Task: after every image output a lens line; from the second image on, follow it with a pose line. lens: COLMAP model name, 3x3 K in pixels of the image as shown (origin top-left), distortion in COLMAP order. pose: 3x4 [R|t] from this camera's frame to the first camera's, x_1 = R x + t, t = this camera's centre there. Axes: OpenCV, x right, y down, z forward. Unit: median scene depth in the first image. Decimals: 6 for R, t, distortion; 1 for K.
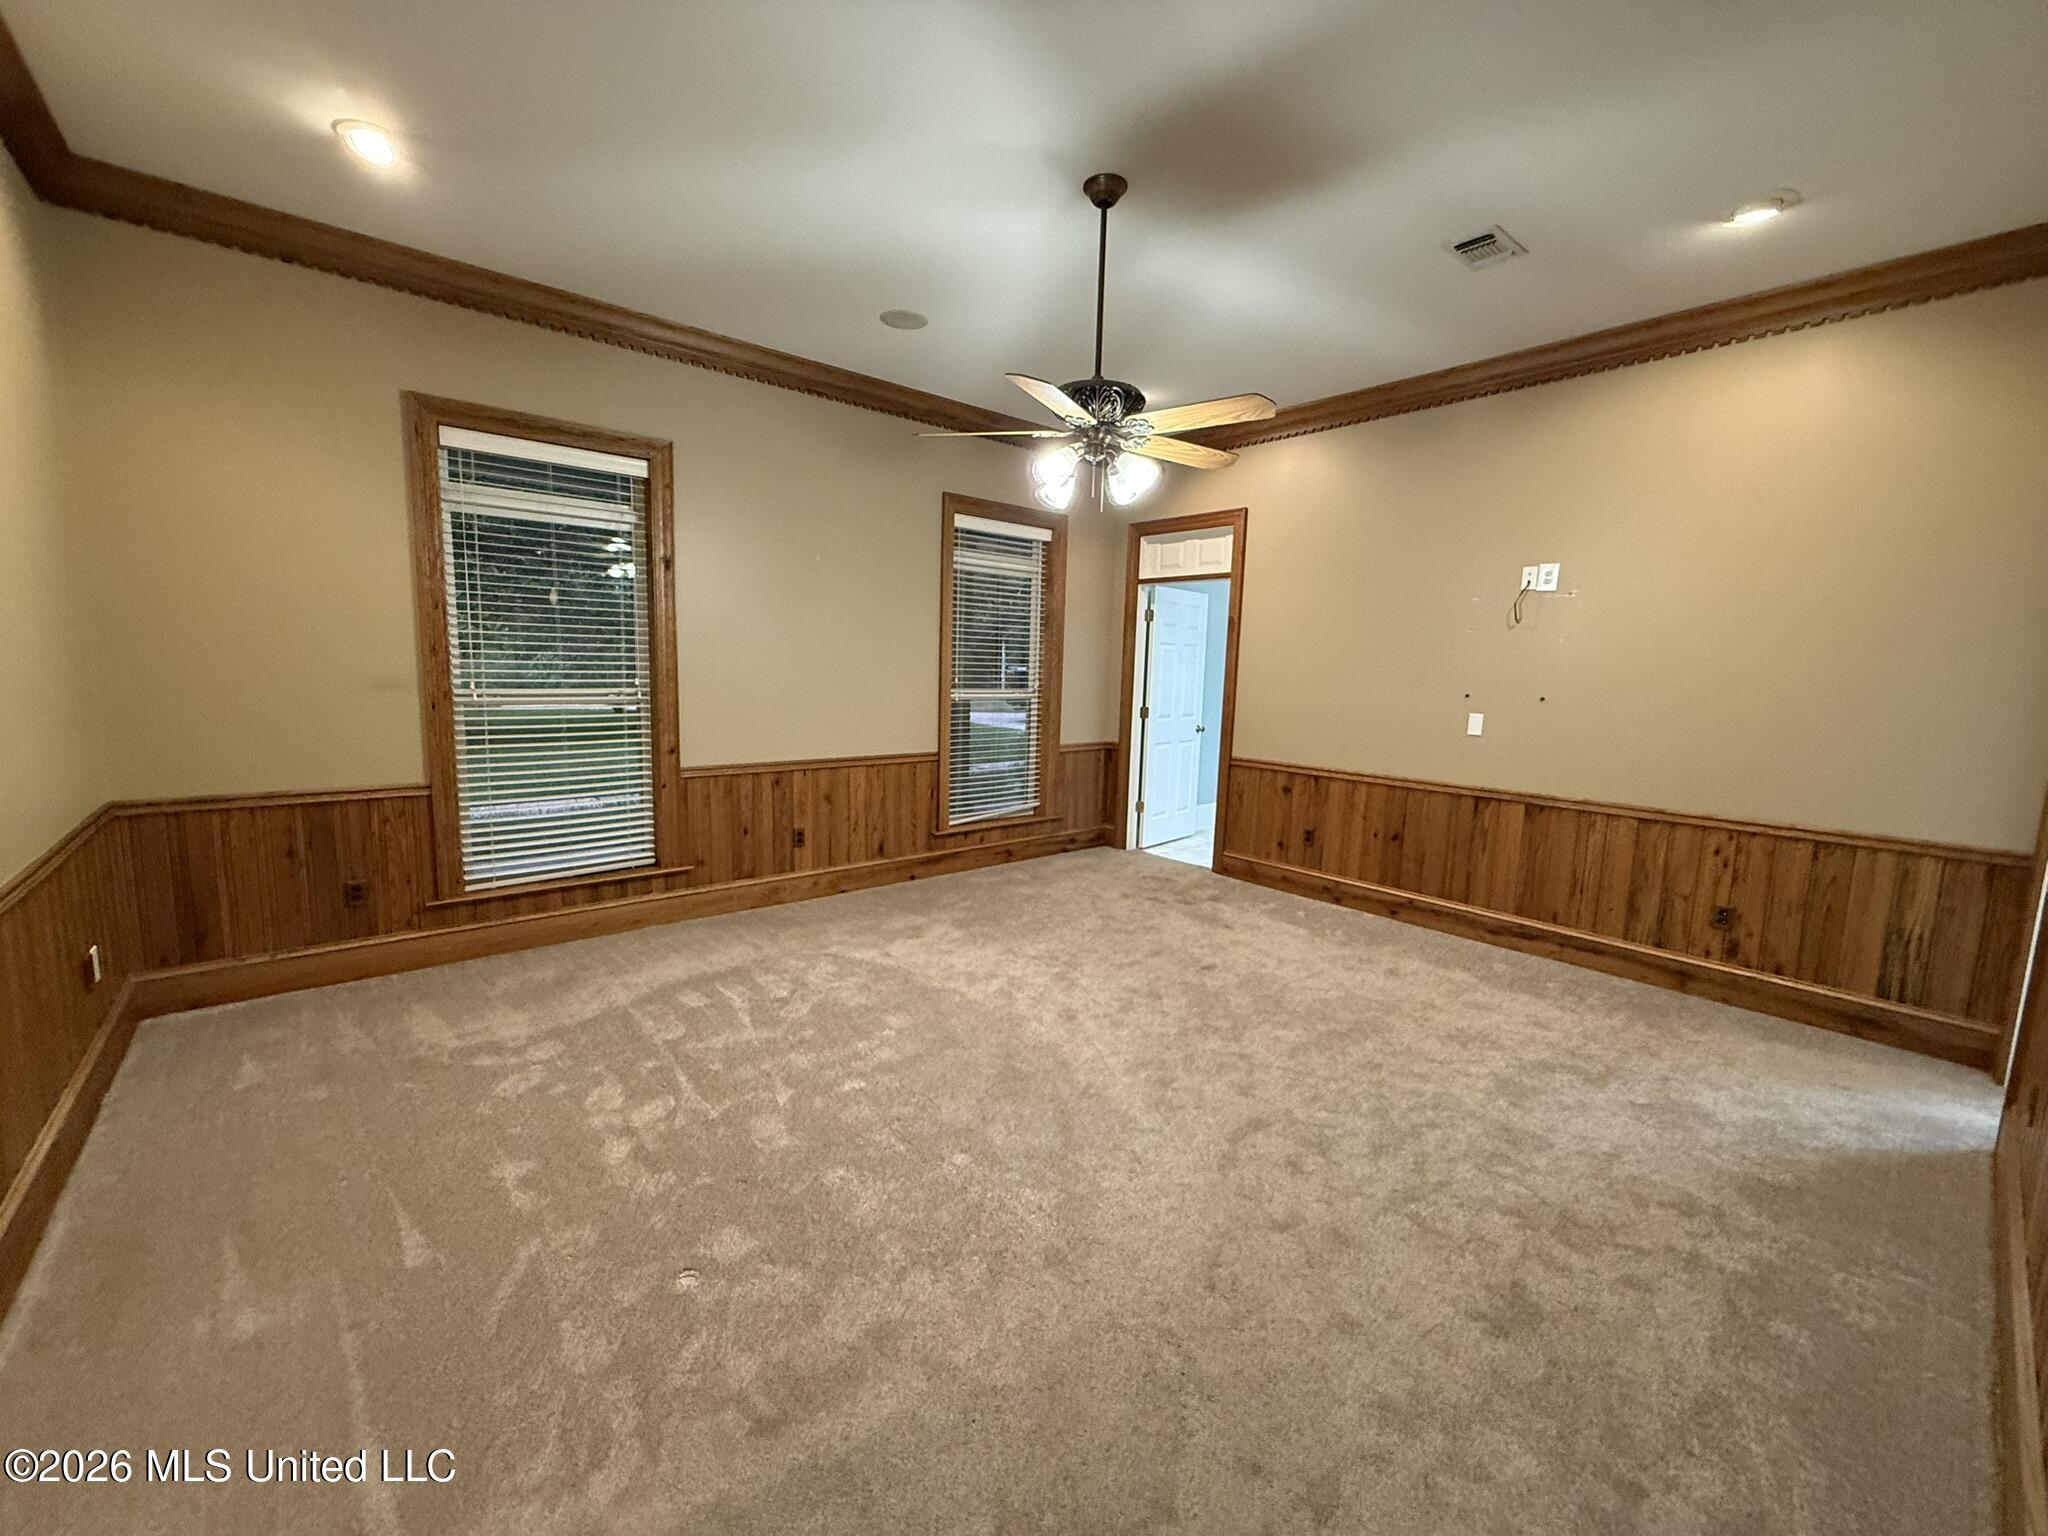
lens RADIAL K [[815.0, 0, 1011.1], [0, 815.0, 781.7], [0, 0, 1]] dist [0.000964, -0.000752]
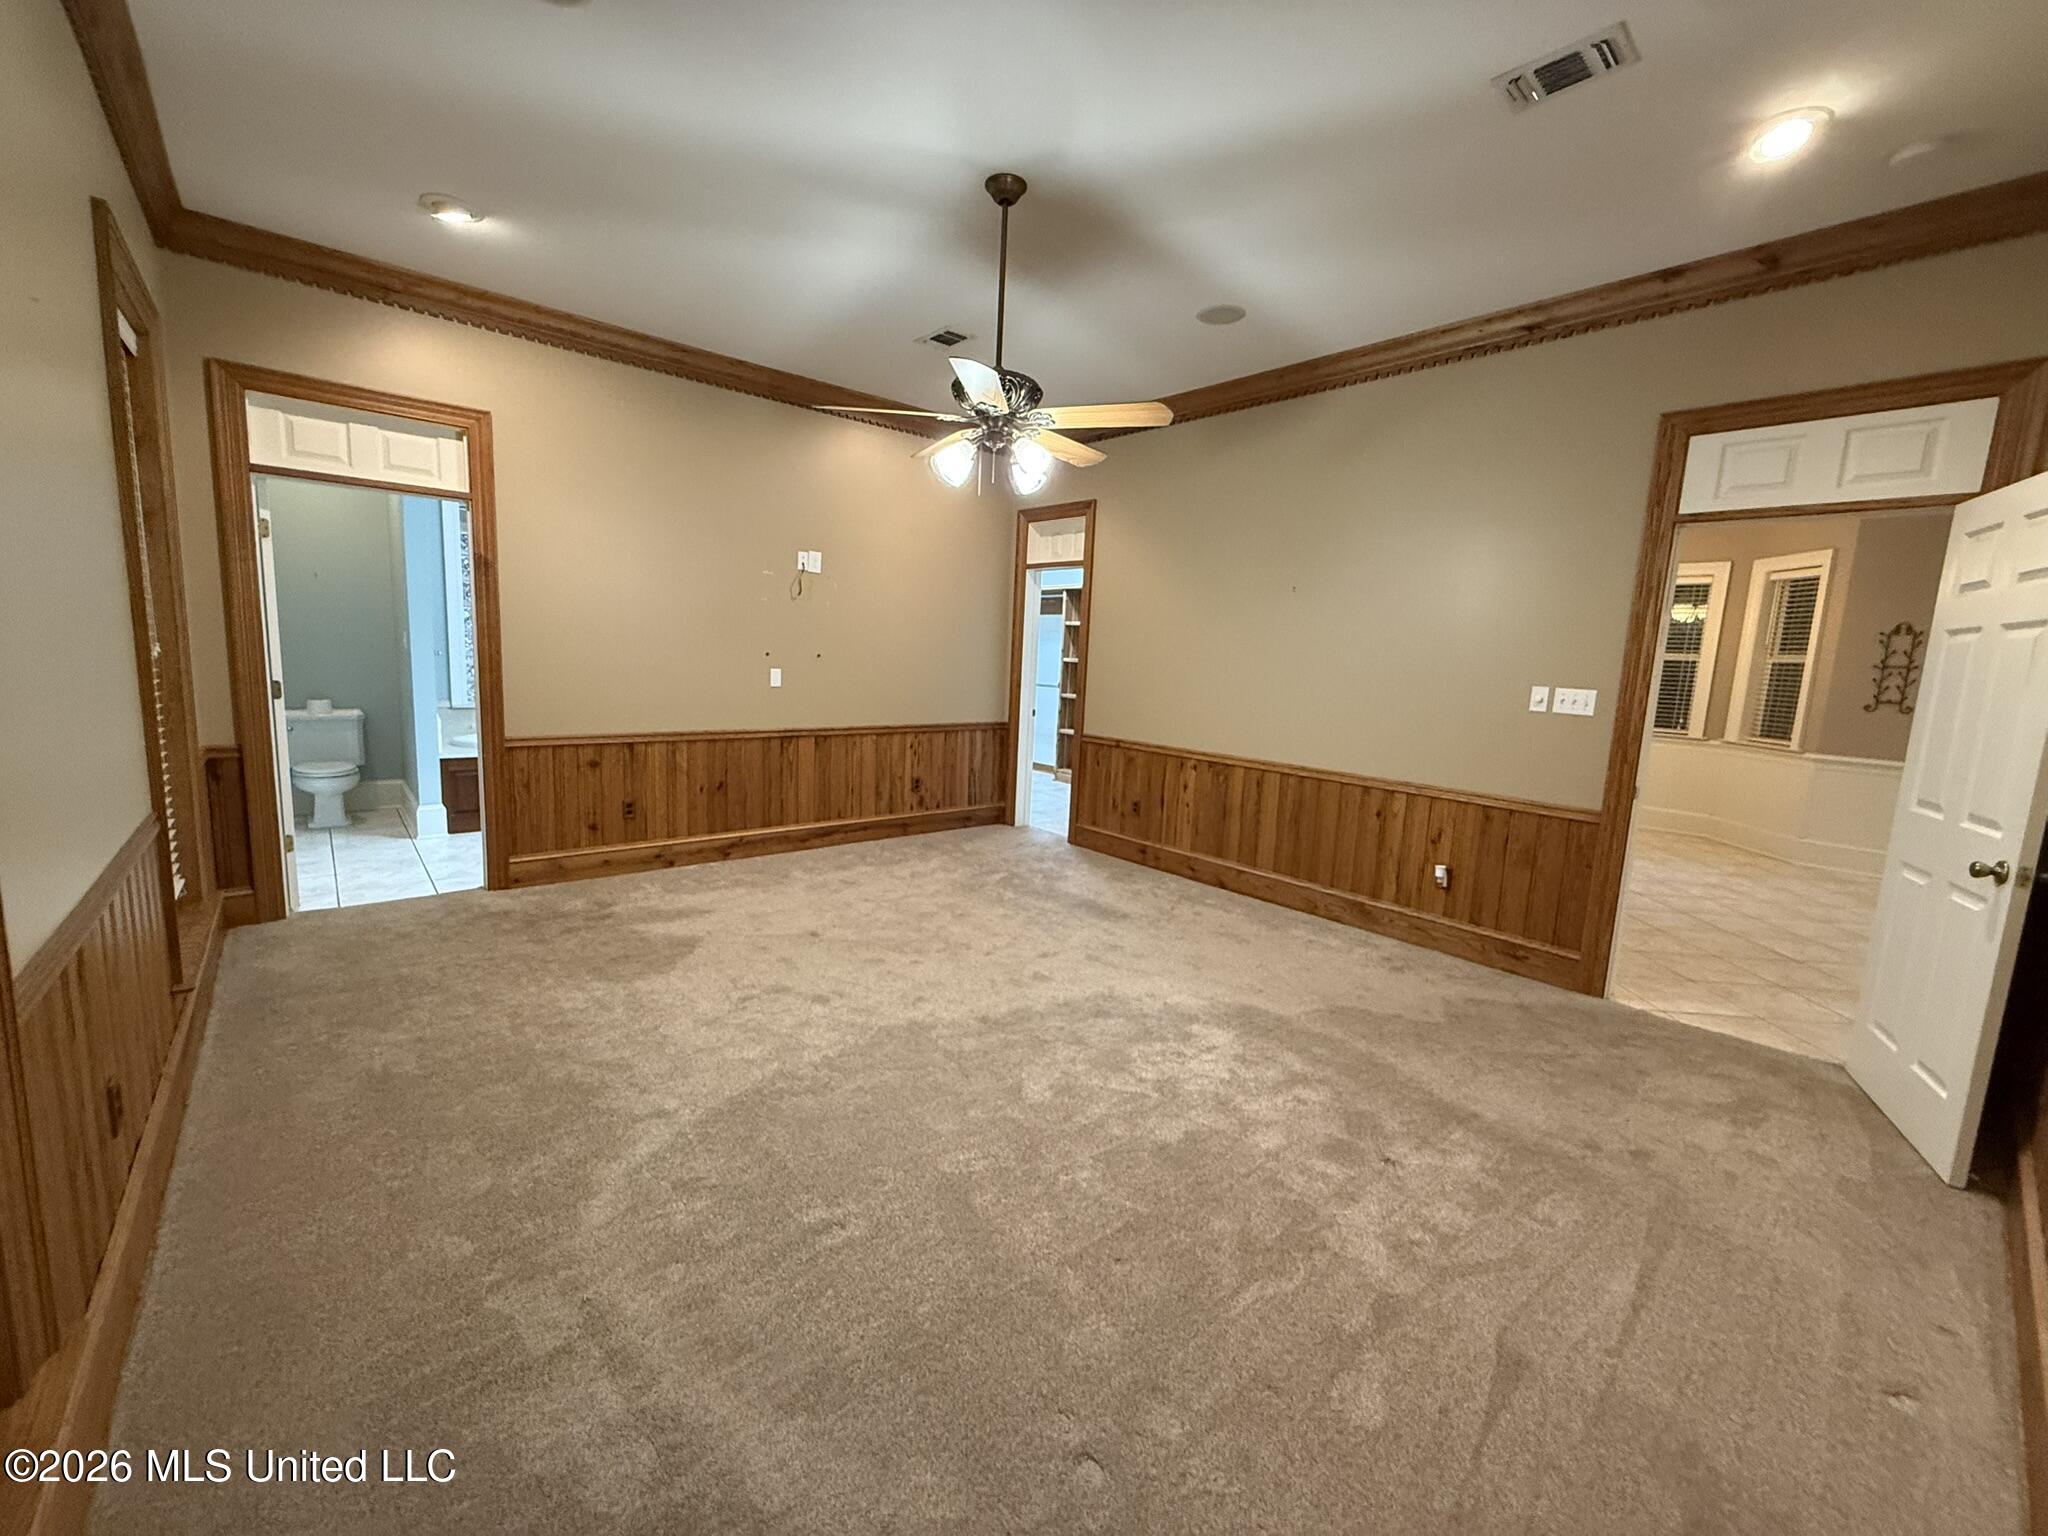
lens RADIAL K [[815.0, 0, 1015.7], [0, 815.0, 760.6], [0, 0, 1]] dist [0.000964, -0.000752]
pose [[-0.011155, -0.153427, 0.988097, -0.652837], [0.105718, 0.982439, 0.153742, -0.098614], [-0.994334, 0.106174, 0.005261, 0.662807]]
